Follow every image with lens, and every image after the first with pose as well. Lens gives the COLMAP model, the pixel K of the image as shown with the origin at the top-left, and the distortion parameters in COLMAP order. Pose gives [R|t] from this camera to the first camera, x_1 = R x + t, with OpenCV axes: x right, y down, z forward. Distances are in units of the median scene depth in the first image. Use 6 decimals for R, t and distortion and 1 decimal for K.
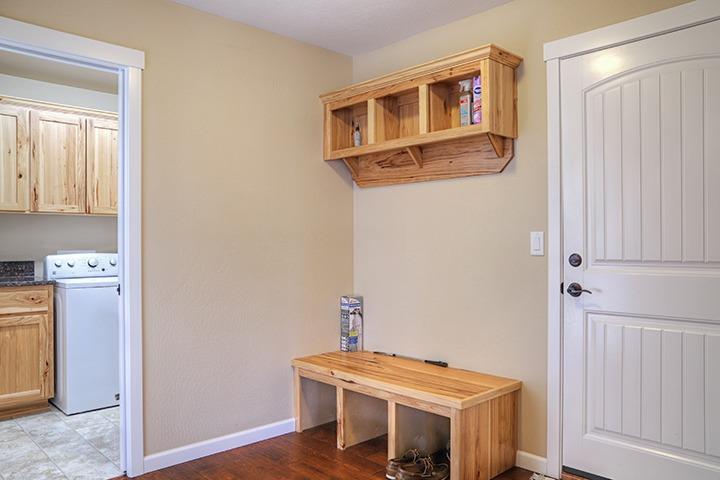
lens RADIAL K [[574.5, 0, 359.0], [0, 574.5, 247.0], [0, 0, 1]] dist [-0.001834, 0.018749]
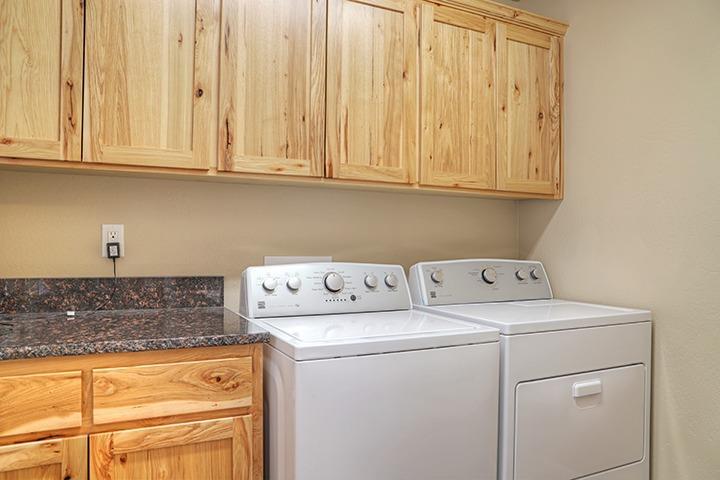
lens RADIAL K [[532.5, 0, 361.0], [0, 532.5, 239.1], [0, 0, 1]] dist [-0.065058, -0.002202]
pose [[0.964285, 0.004928, -0.264822, -0.350564], [-0.009472, 0.999829, -0.015886, -0.002523], [0.264699, 0.017827, 0.964166, 0.627005]]
